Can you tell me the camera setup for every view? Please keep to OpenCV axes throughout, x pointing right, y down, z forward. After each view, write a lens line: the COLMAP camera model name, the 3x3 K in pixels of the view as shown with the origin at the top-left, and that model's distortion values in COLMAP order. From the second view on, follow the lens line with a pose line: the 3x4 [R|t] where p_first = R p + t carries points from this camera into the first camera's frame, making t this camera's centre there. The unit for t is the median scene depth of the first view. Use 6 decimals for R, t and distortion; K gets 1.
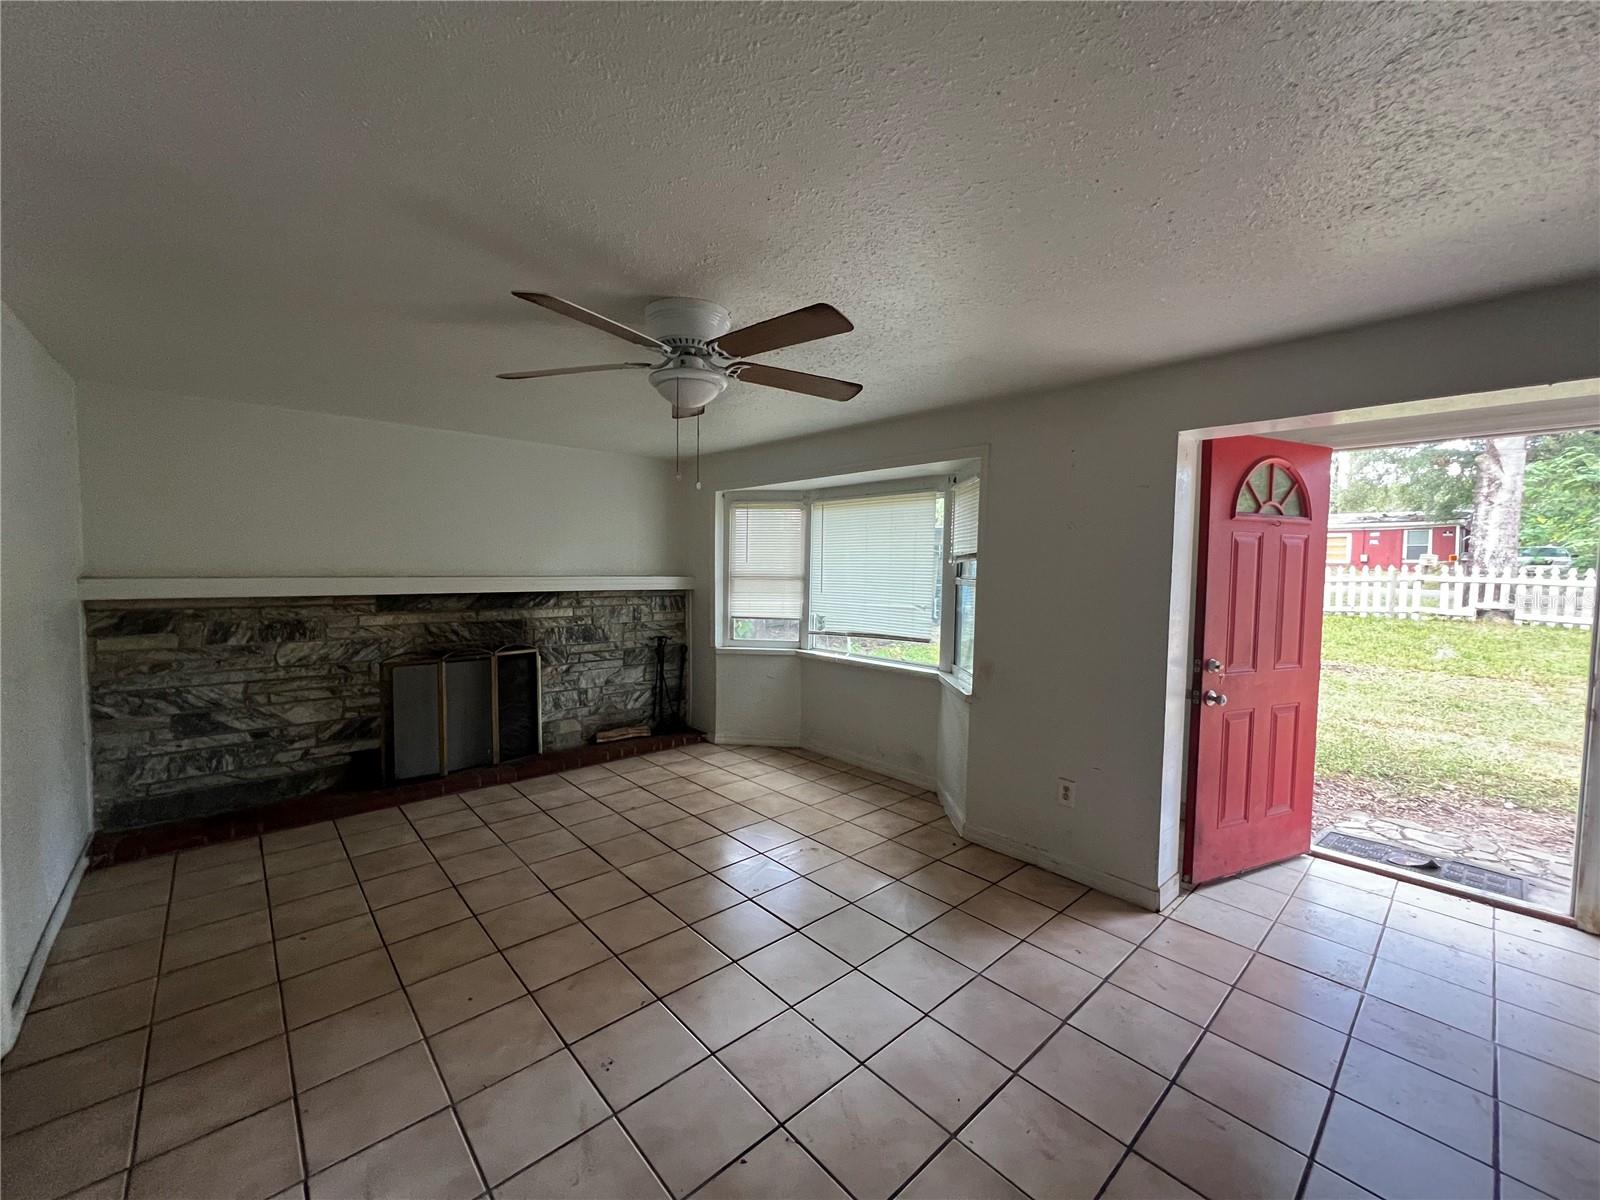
lens RADIAL K [[642.1, 0, 800.0], [0, 642.1, 600.0], [0, 0, 1]] dist [-0.001377, 0.000081]
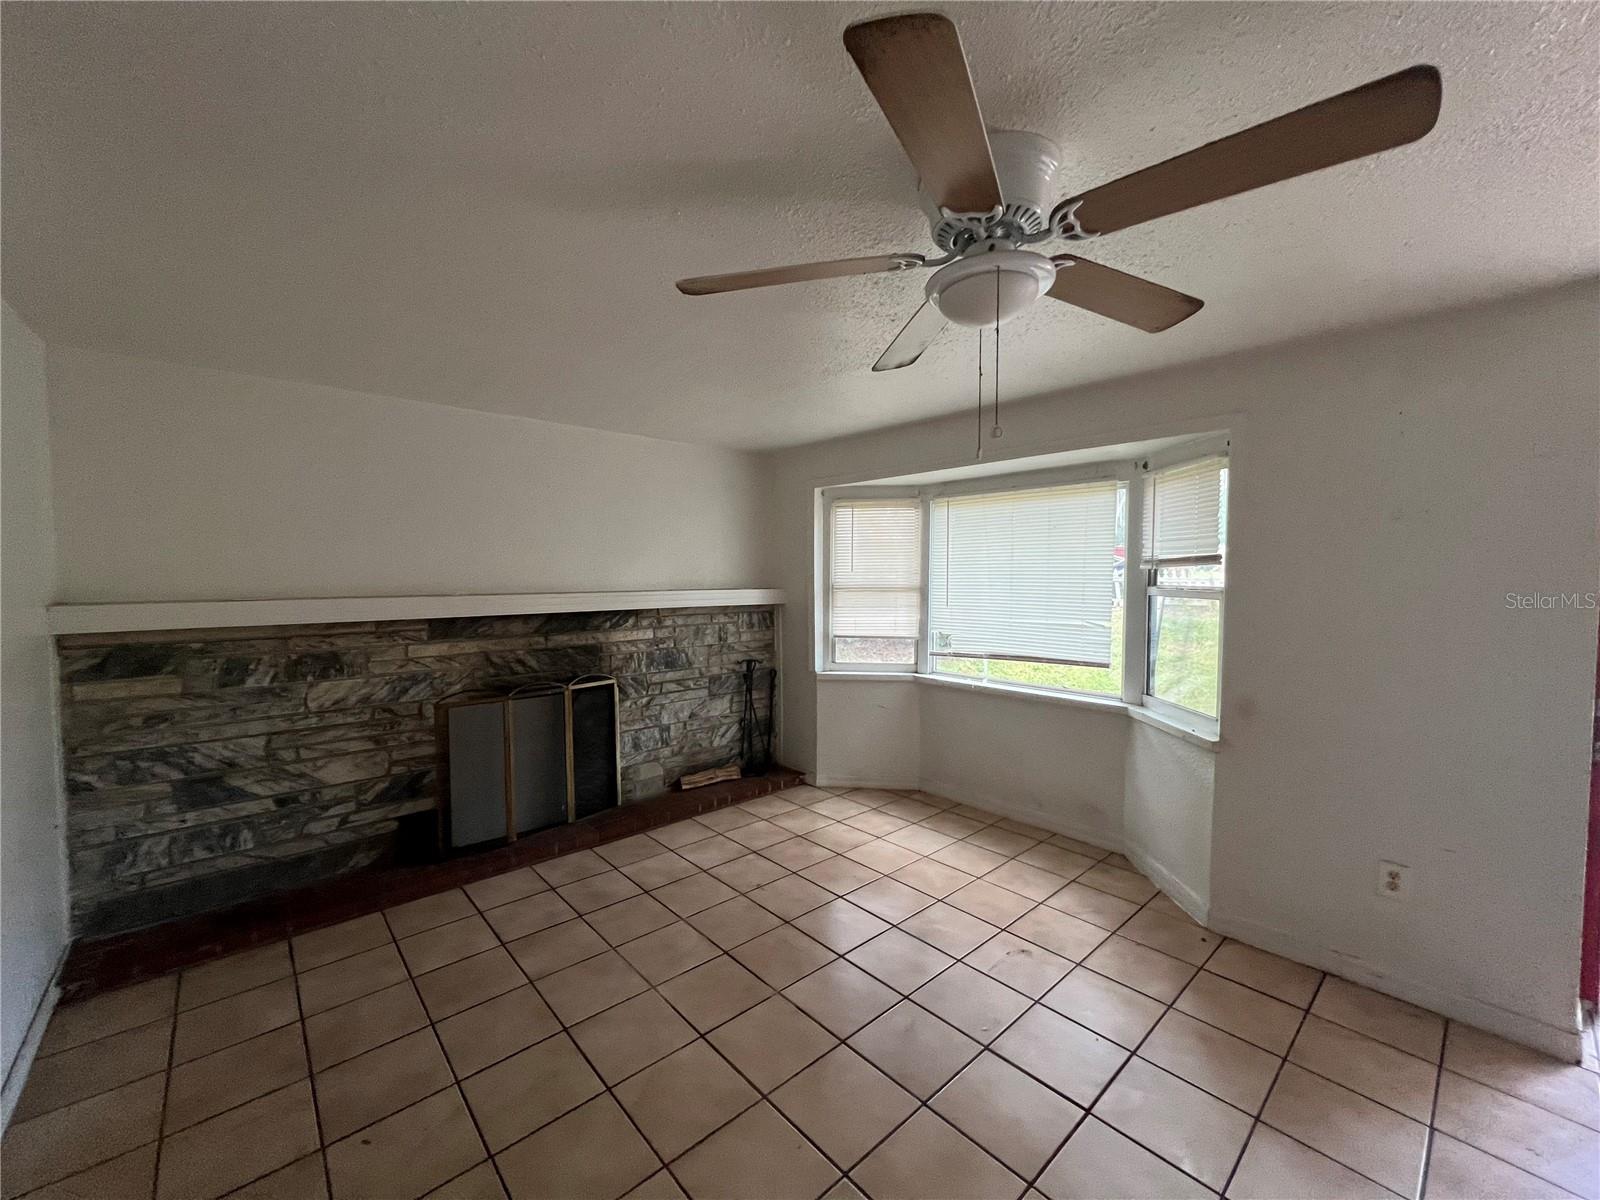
lens RADIAL K [[638.7, 0, 798.4], [0, 638.7, 602.1], [0, 0, 1]] dist [-0.000103, -0.000577]
pose [[0.999885, -0.013889, -0.006103, -0.186899], [0.013831, 0.999860, -0.009413, -0.013895], [0.006233, 0.009328, 0.999937, 0.199104]]
